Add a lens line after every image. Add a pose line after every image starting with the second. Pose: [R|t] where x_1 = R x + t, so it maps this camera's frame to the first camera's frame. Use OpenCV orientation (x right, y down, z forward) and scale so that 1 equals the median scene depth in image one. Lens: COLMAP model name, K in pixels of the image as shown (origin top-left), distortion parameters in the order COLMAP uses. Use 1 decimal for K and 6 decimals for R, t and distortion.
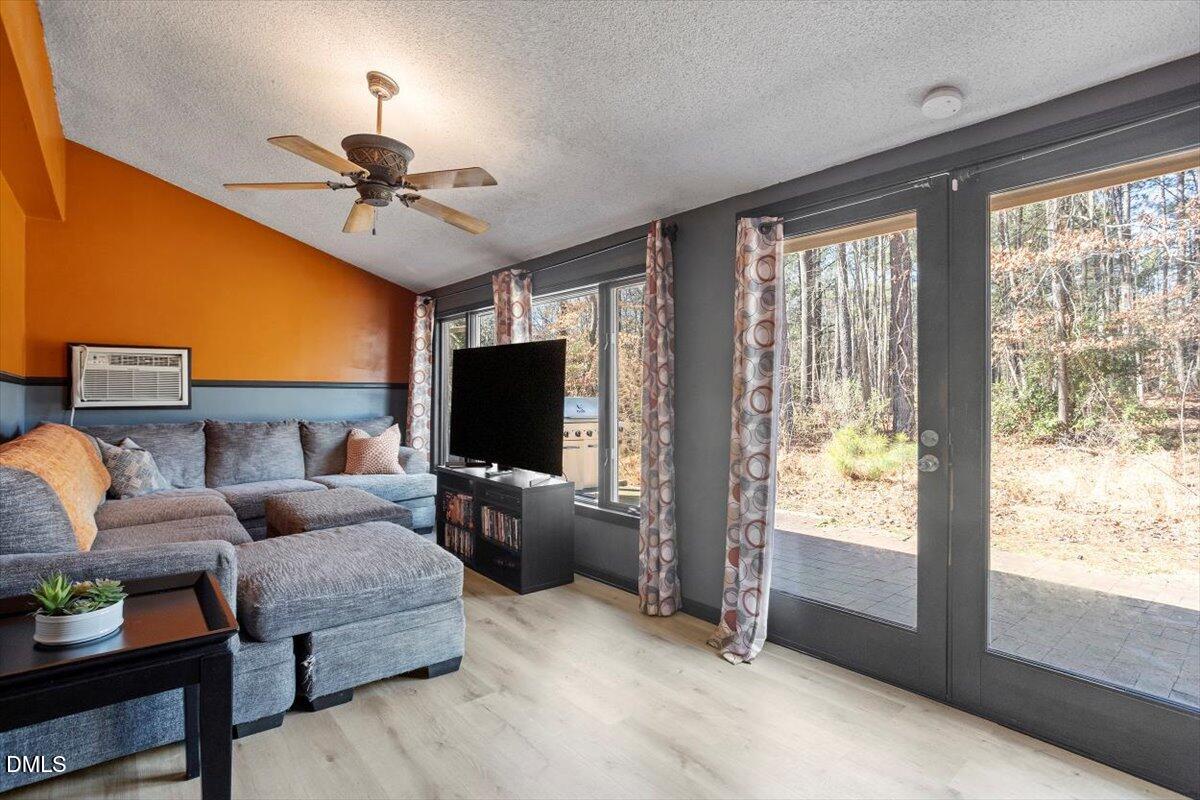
lens RADIAL K [[577.1, 0, 599.3], [0, 577.1, 398.4], [0, 0, 1]] dist [-0.003669, 0.000480]
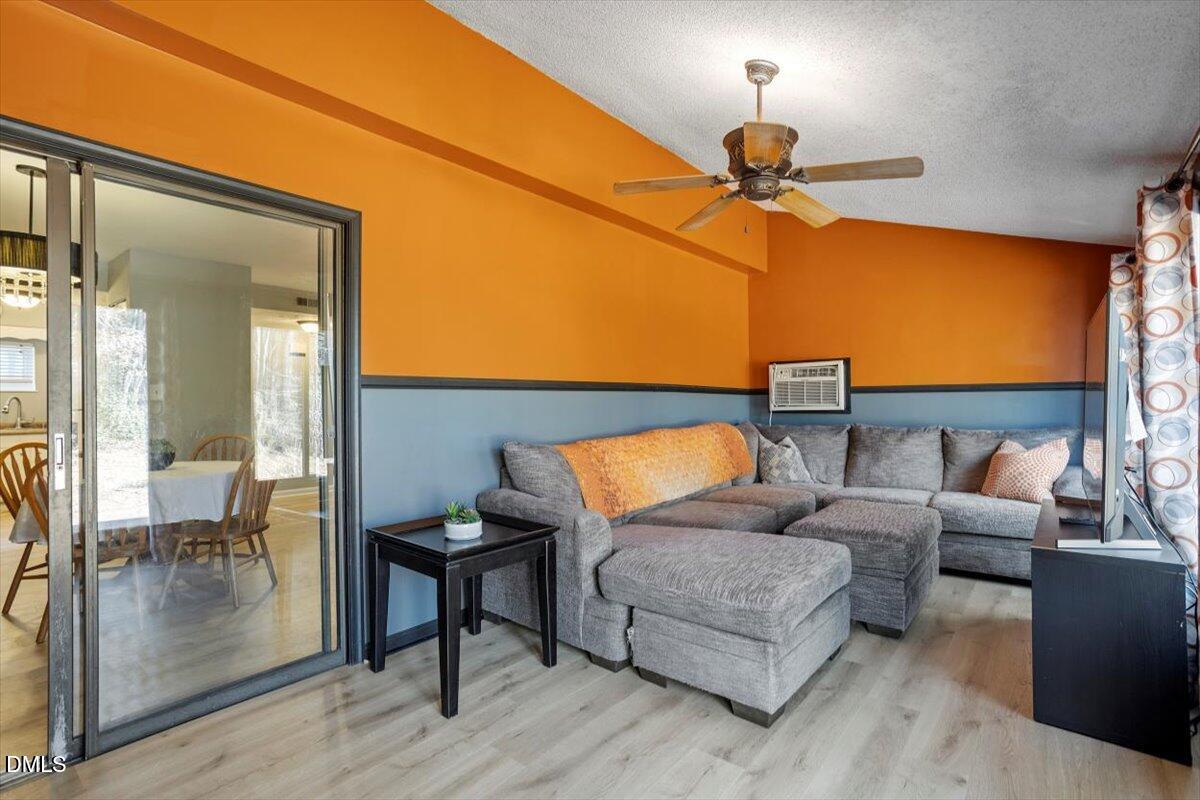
lens RADIAL K [[577.1, 0, 603.2], [0, 577.1, 404.3], [0, 0, 1]] dist [-0.003669, 0.000480]
pose [[0.208472, -0.002345, -0.978026, 0.298237], [0.004197, 0.999990, -0.001503, 0.000568], [0.978019, -0.003792, 0.208480, 0.337468]]
